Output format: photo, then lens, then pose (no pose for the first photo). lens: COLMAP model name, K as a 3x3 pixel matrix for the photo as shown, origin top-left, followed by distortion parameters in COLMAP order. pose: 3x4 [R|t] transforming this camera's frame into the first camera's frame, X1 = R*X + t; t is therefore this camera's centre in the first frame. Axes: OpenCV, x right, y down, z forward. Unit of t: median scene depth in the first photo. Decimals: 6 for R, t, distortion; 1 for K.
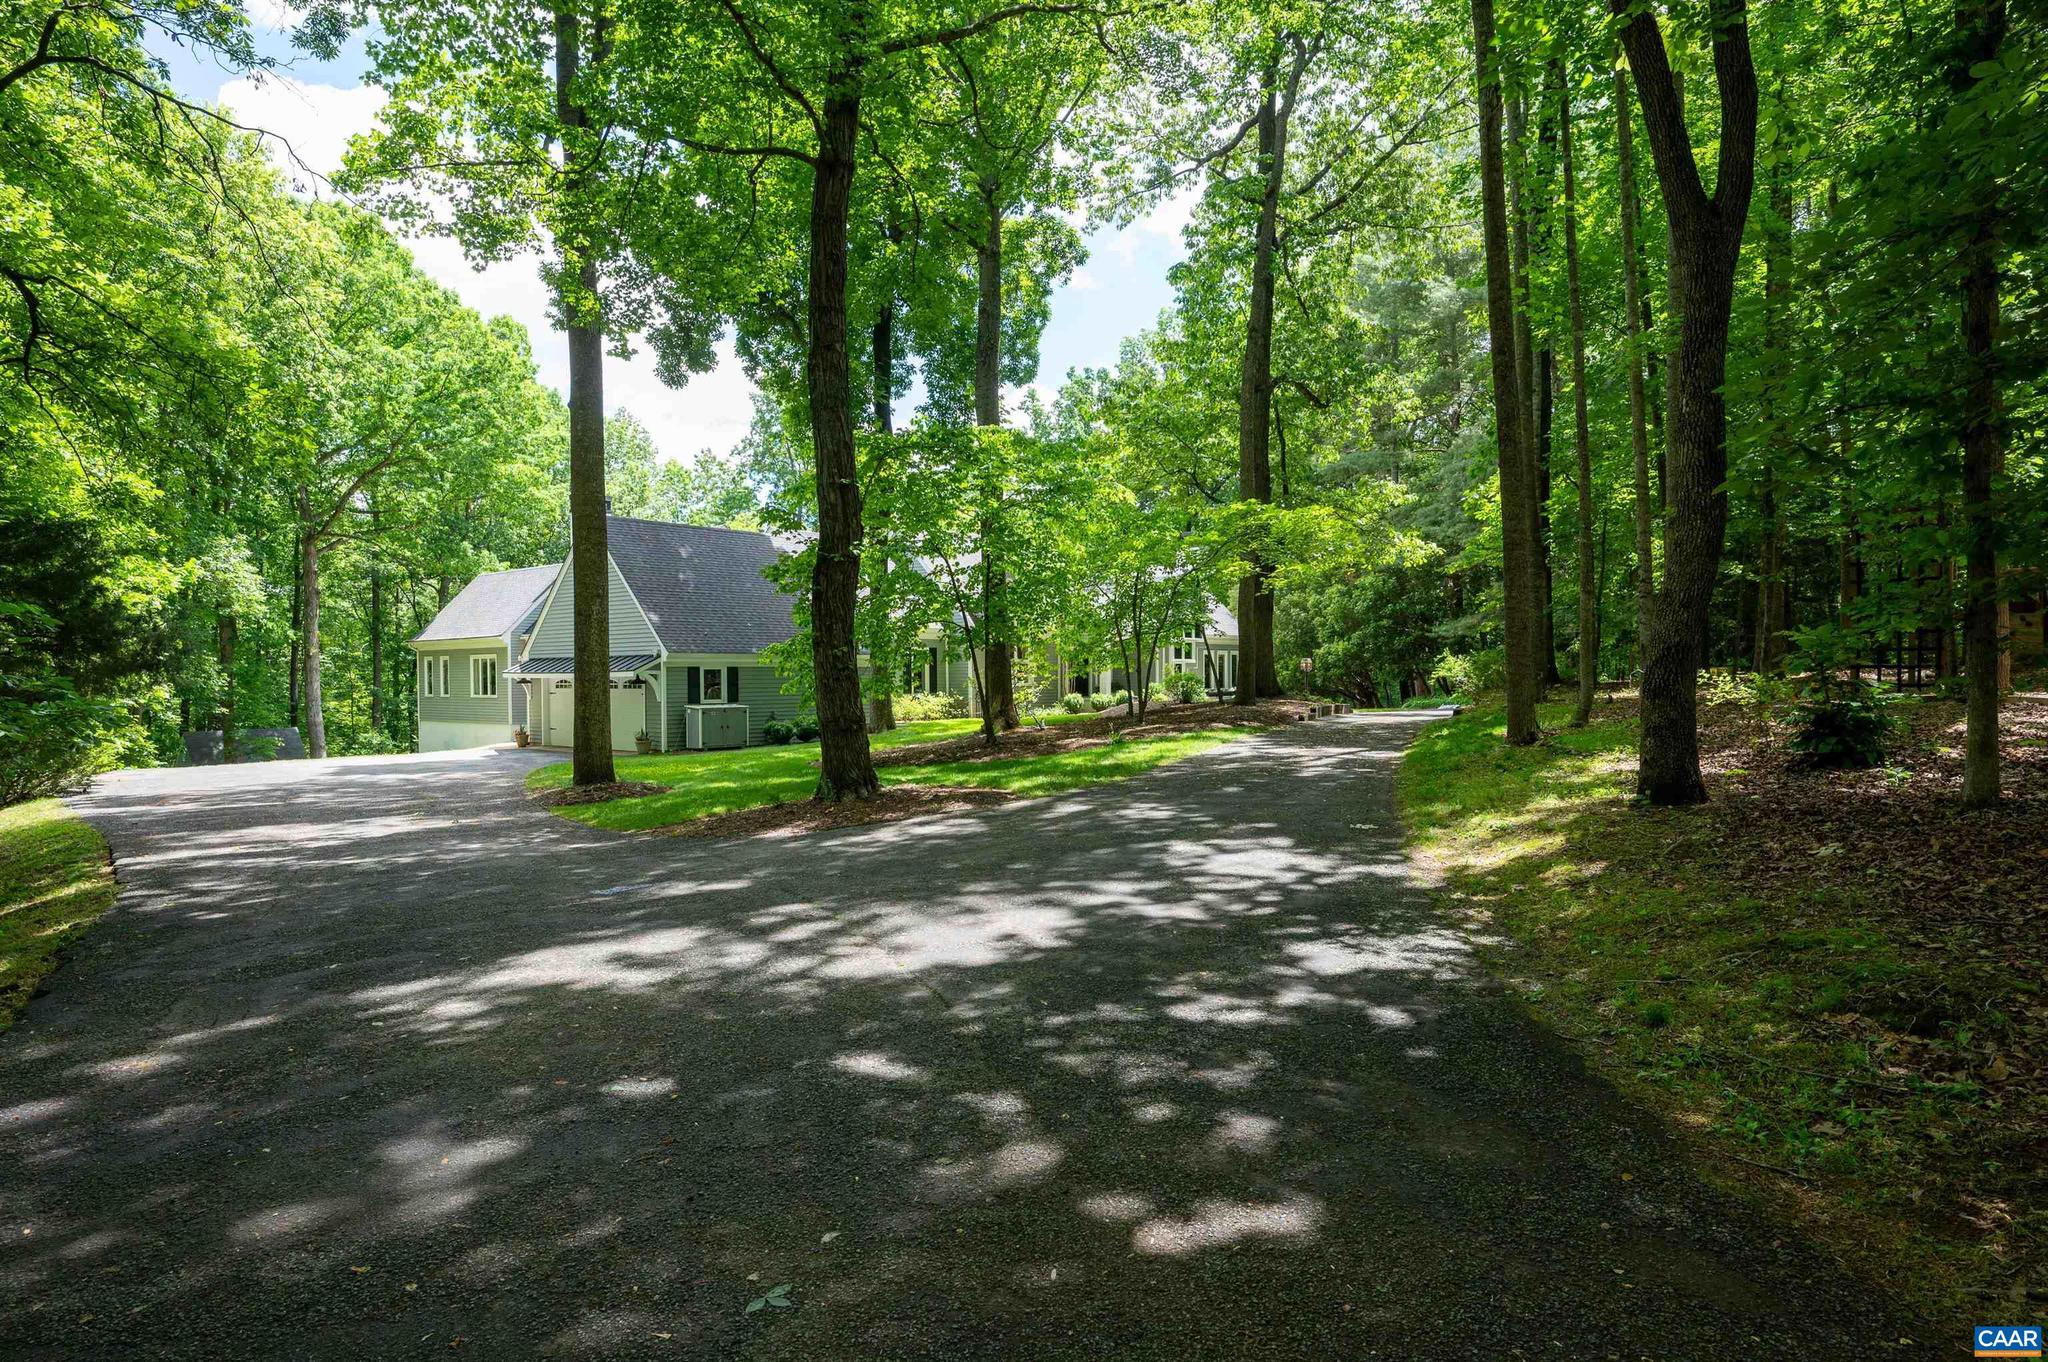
lens RADIAL K [[1179.5, 0, 1023.0], [0, 1179.5, 682.3], [0, 0, 1]] dist [-0.003882, 0.000529]
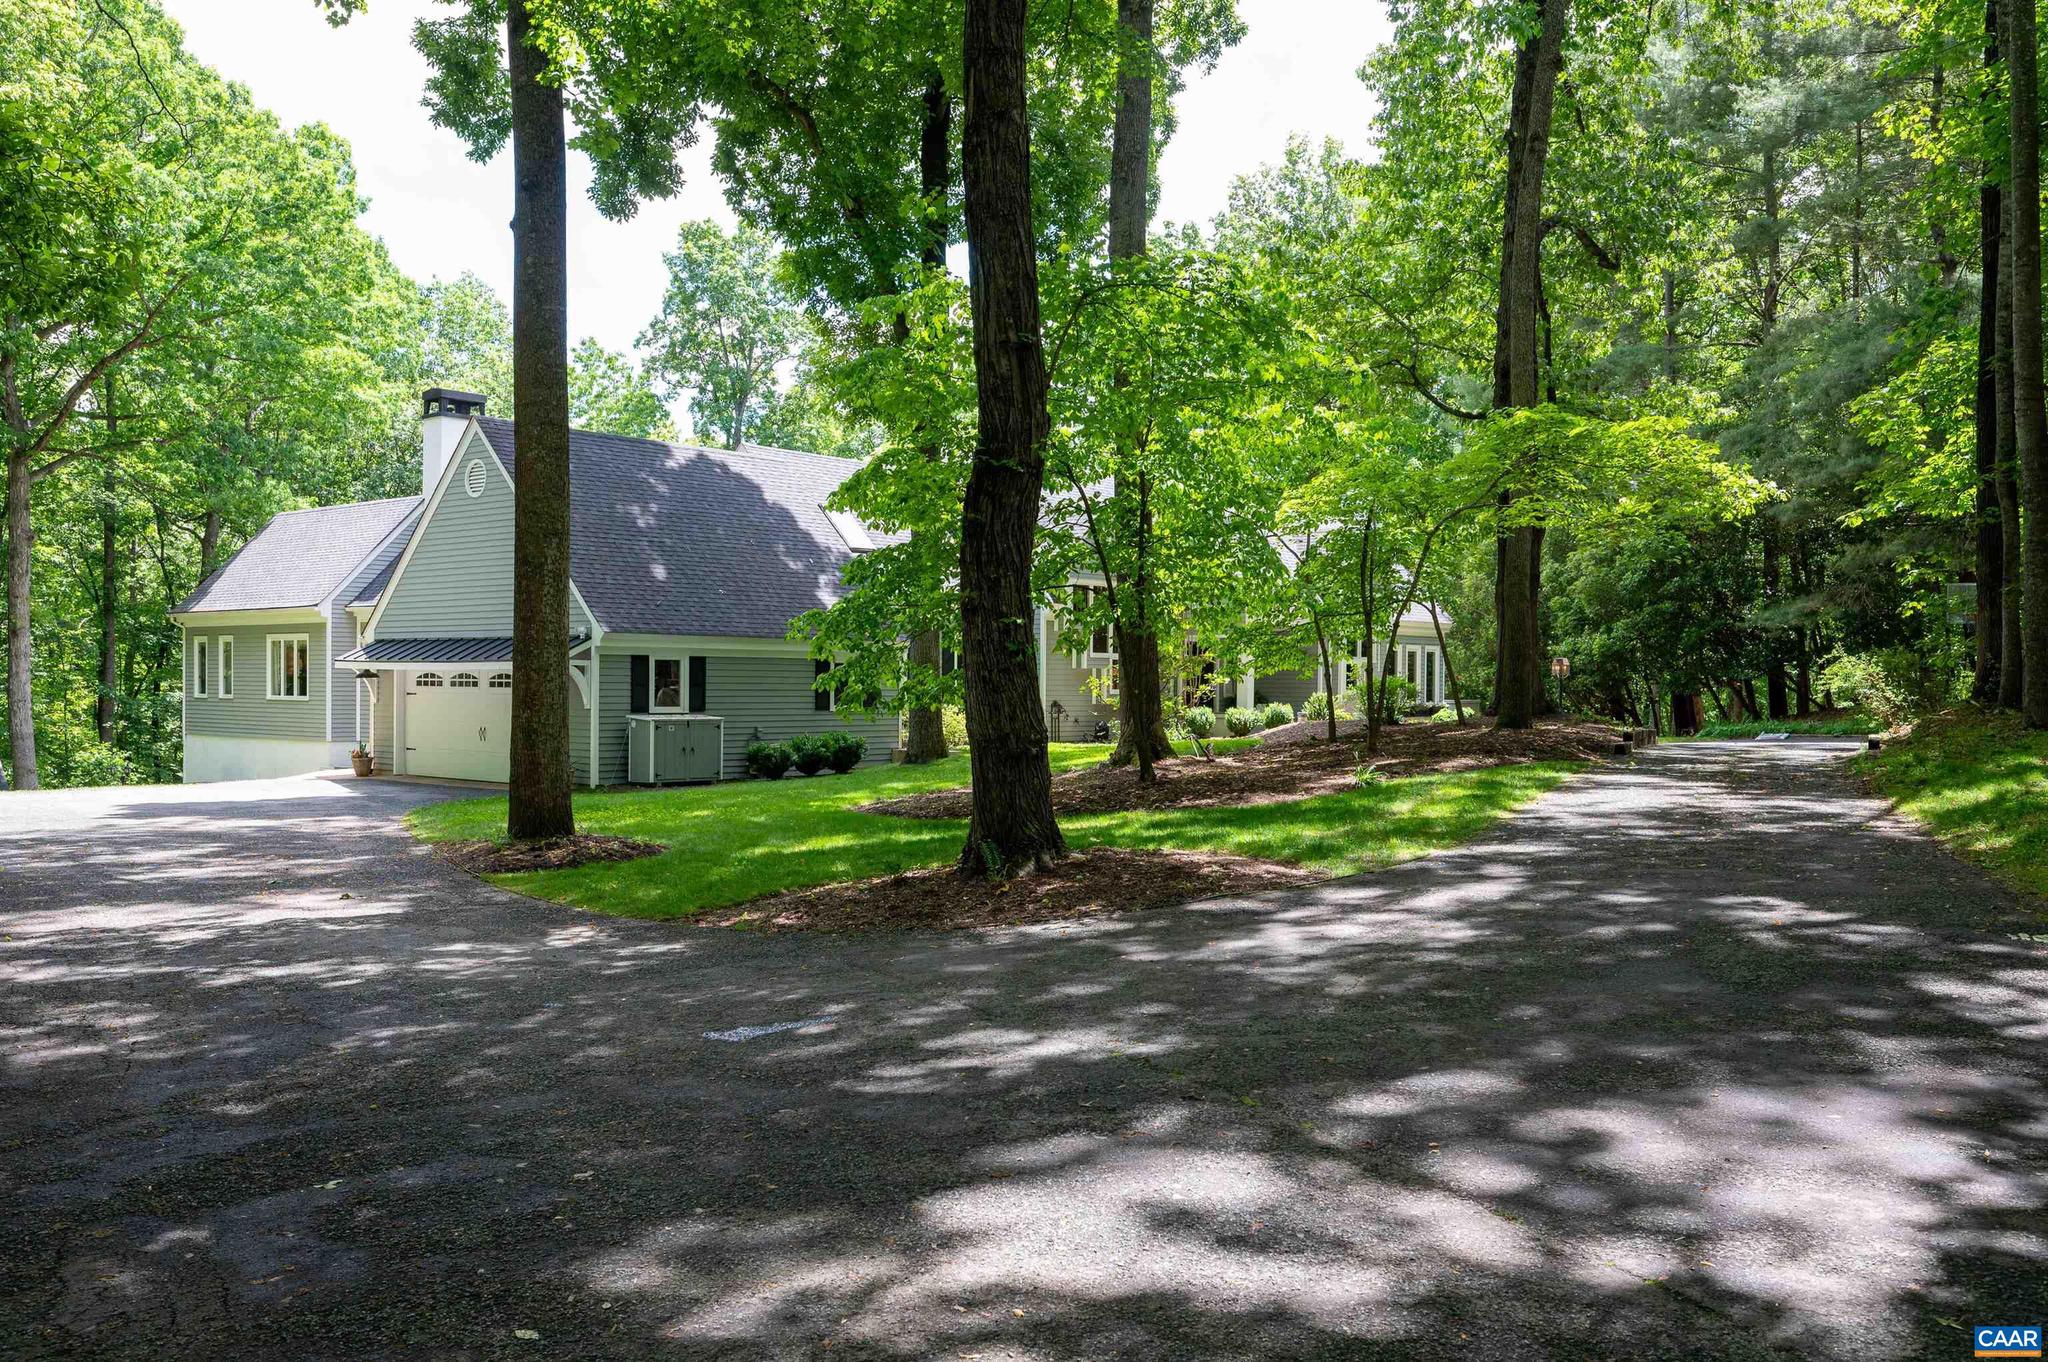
lens RADIAL K [[1738.2, 0, 1020.7], [0, 1738.2, 683.6], [0, 0, 1]] dist [-0.003750, -0.004395]
pose [[0.999874, 0.015051, -0.005105, -0.043903], [-0.015077, 0.999873, -0.005211, 0.002711], [0.005025, 0.005287, 0.999973, 0.036335]]
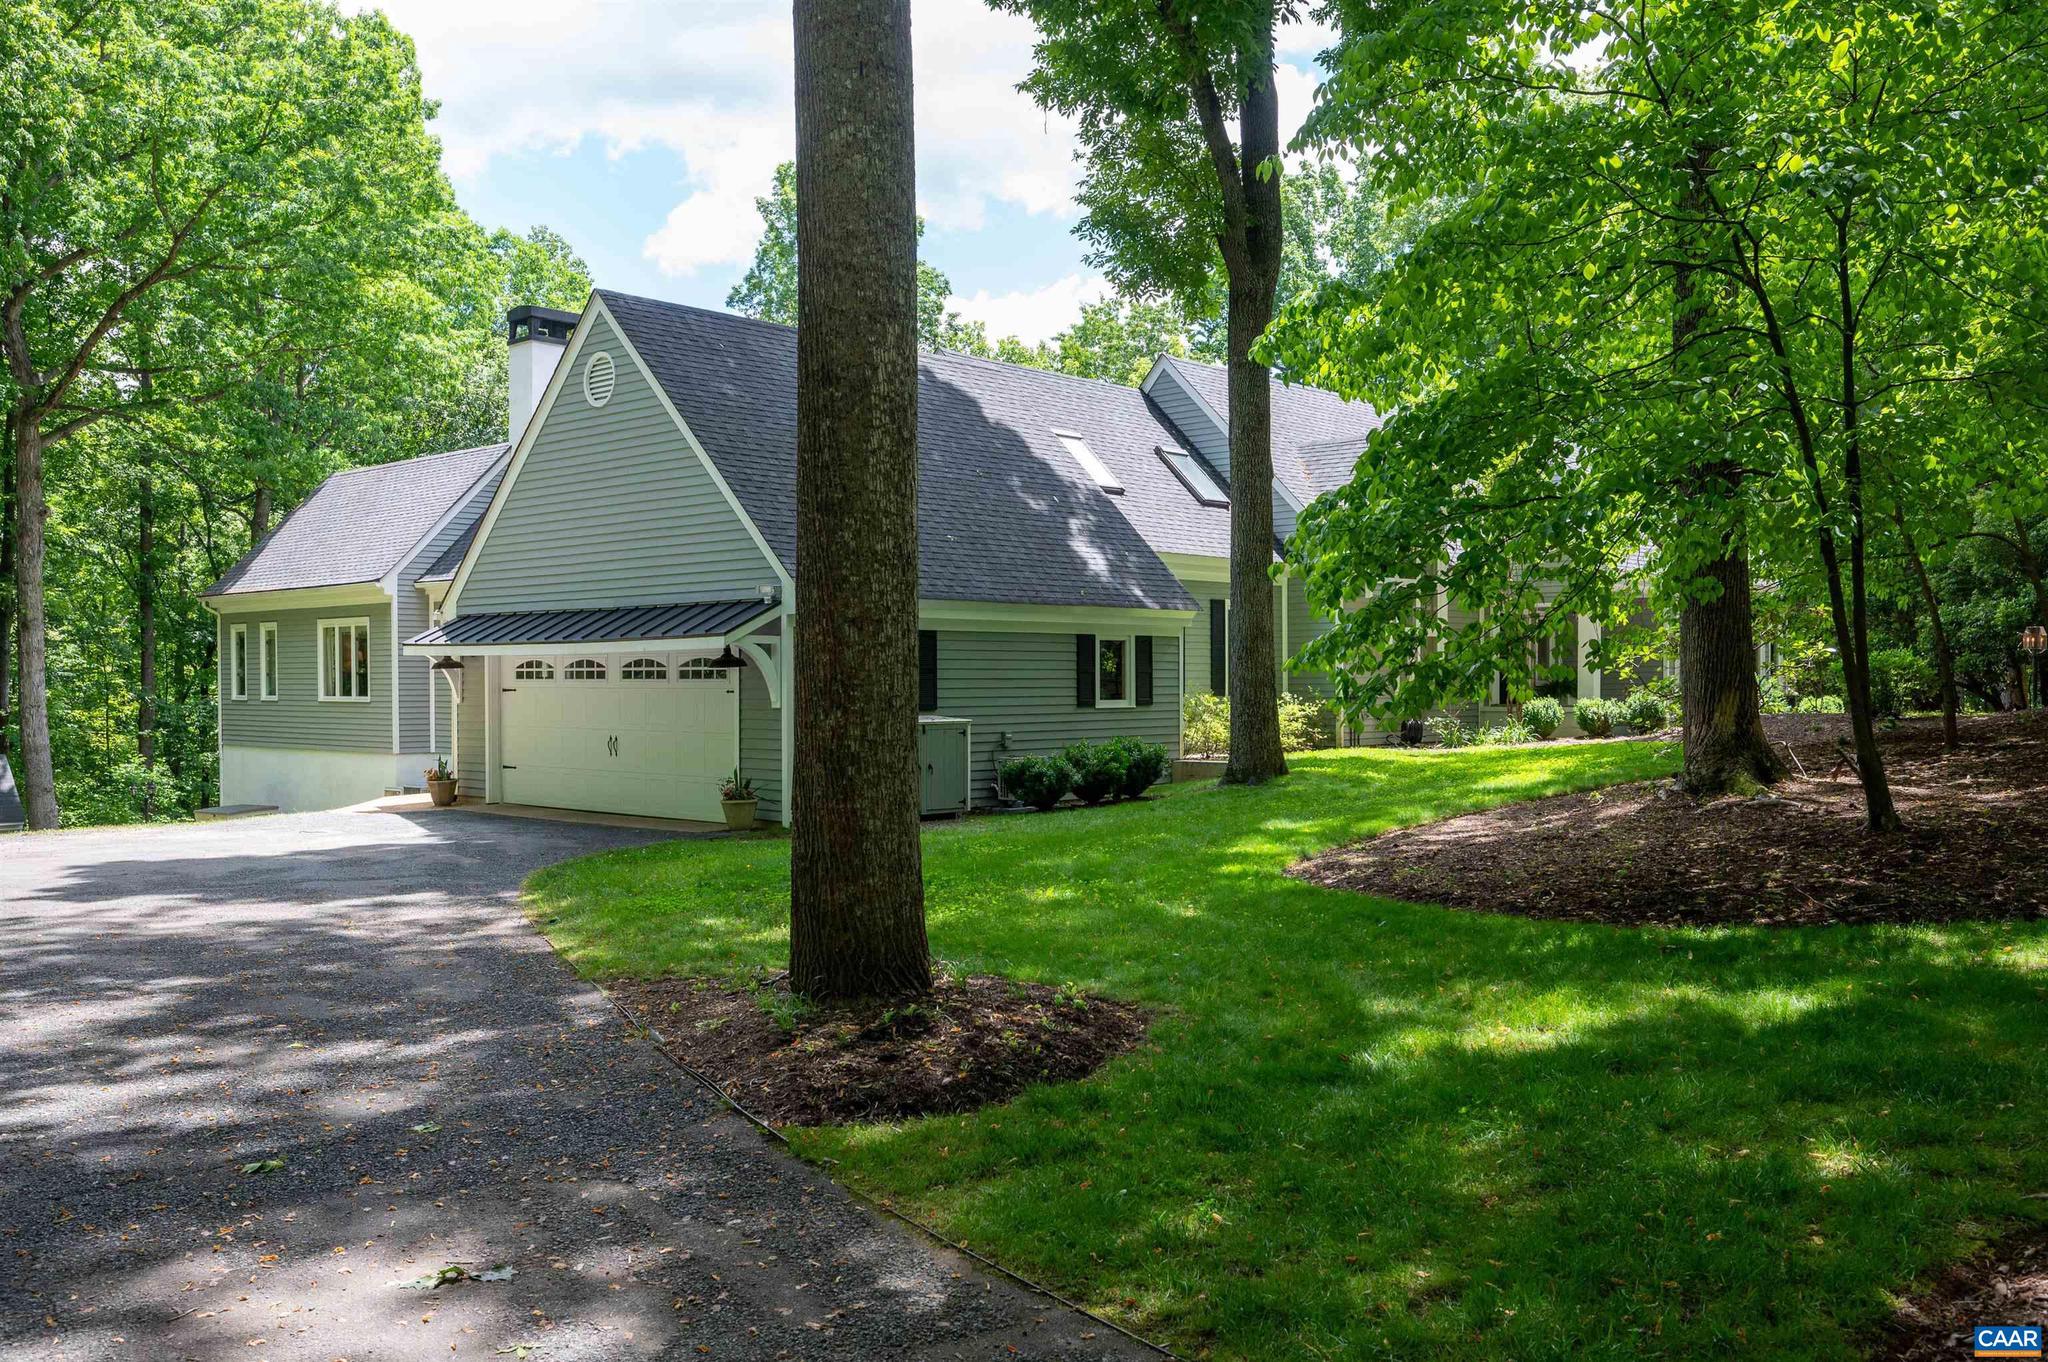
lens RADIAL K [[1738.2, 0, 1022.2], [0, 1738.2, 680.2], [0, 0, 1]] dist [-0.003750, -0.004395]
pose [[0.999286, 0.003951, -0.037580, -0.124861], [-0.004131, 0.999980, -0.004715, 0.005715], [0.037560, 0.004867, 0.999283, 0.236657]]
